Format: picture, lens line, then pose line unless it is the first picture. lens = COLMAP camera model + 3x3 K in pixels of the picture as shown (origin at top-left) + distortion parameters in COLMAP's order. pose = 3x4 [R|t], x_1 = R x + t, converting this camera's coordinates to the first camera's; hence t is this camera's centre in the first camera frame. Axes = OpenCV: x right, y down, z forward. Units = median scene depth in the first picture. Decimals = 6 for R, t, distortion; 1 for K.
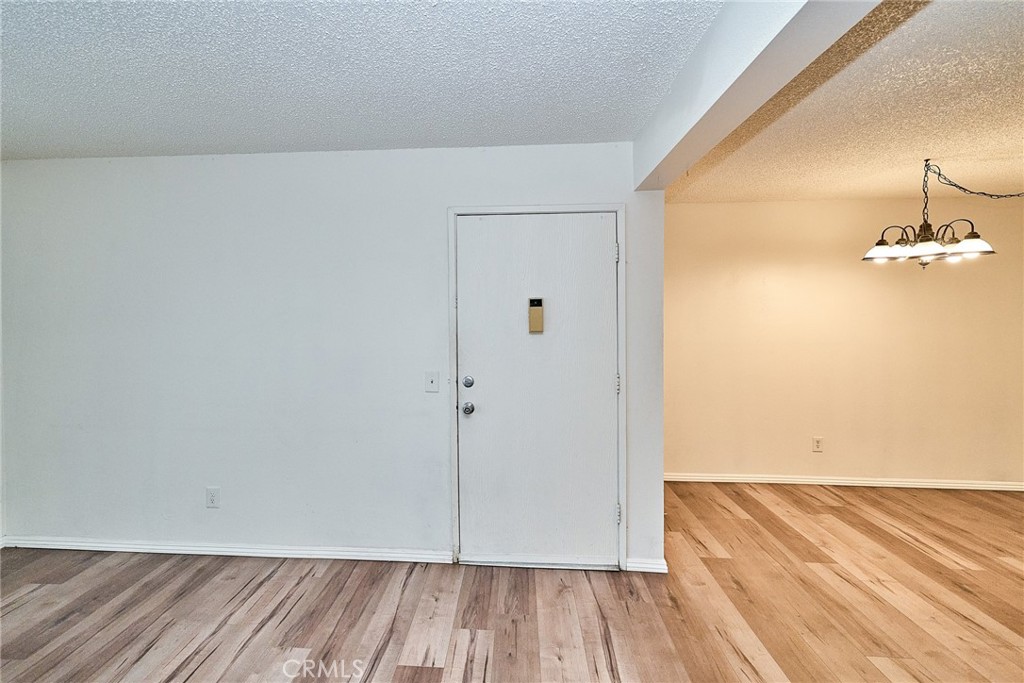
lens RADIAL K [[451.3, 0, 495.2], [0, 451.3, 312.9], [0, 0, 1]] dist [-0.000418, -0.000060]
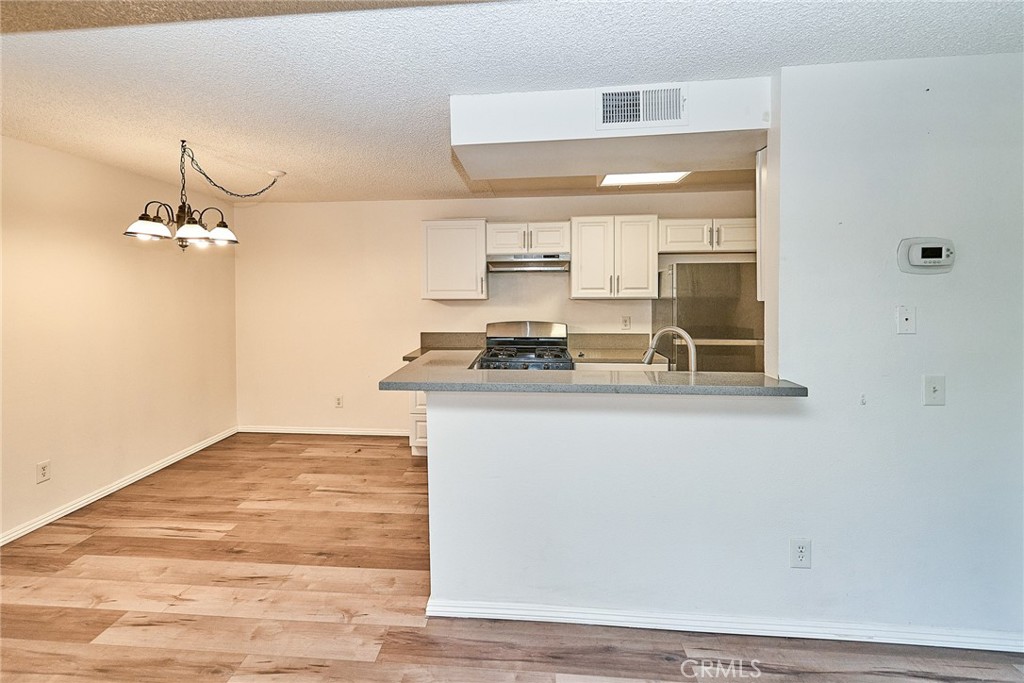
lens RADIAL K [[451.3, 0, 512.6], [0, 451.3, 294.0], [0, 0, 1]] dist [-0.000418, -0.000060]
pose [[0.031973, -0.007304, 0.999462, -0.010751], [0.004599, 0.999964, 0.007161, -0.007808], [-0.999478, 0.004367, 0.032006, 0.252889]]
